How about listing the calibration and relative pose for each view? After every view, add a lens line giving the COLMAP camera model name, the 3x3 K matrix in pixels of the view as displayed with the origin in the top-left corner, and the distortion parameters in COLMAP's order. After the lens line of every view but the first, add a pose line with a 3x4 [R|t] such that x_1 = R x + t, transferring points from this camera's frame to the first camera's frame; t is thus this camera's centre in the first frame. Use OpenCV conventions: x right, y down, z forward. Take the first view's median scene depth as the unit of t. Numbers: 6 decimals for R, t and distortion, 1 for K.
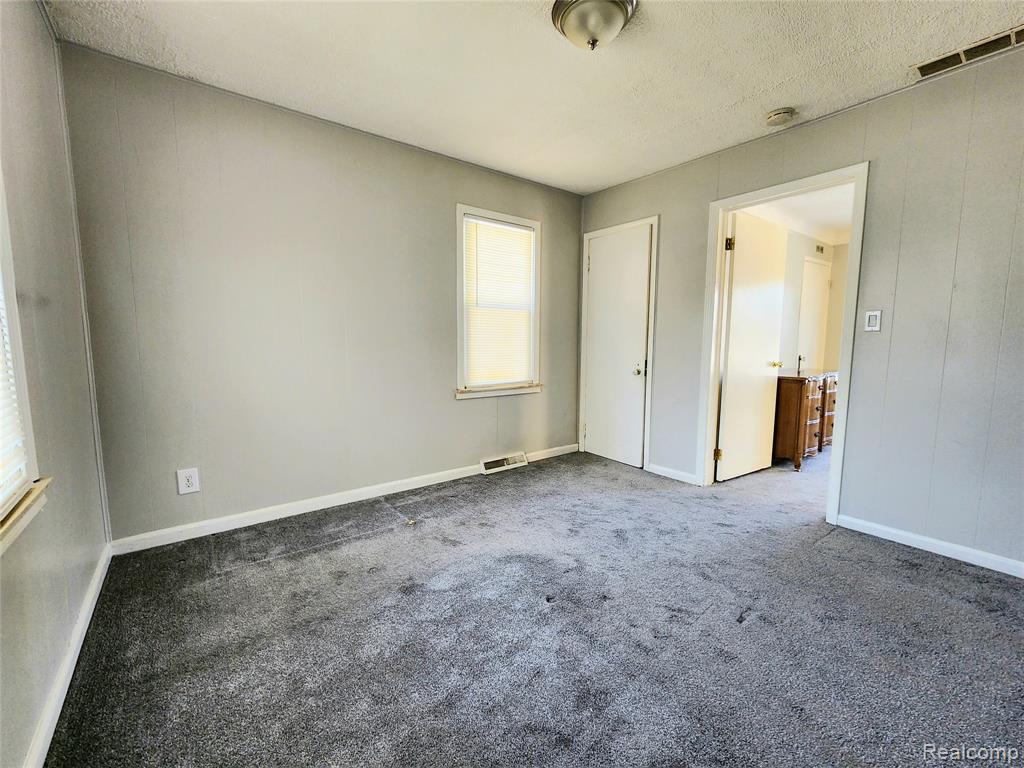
lens RADIAL K [[419.7, 0, 503.8], [0, 419.7, 380.9], [0, 0, 1]] dist [-0.003059, 0.000941]
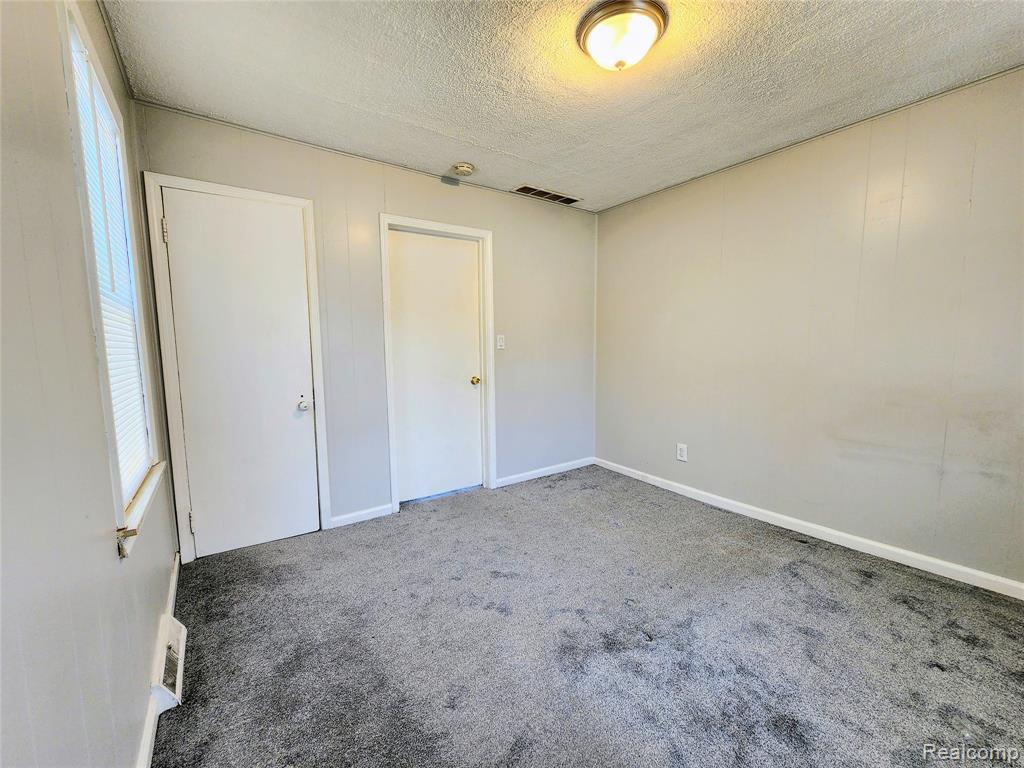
lens RADIAL K [[419.7, 0, 504.9], [0, 419.7, 390.8], [0, 0, 1]] dist [-0.003059, 0.000941]
pose [[0.041477, -0.115657, 0.992423, -0.423535], [0.113015, 0.987446, 0.110354, -0.097124], [-0.992727, 0.107581, 0.054027, 0.648024]]
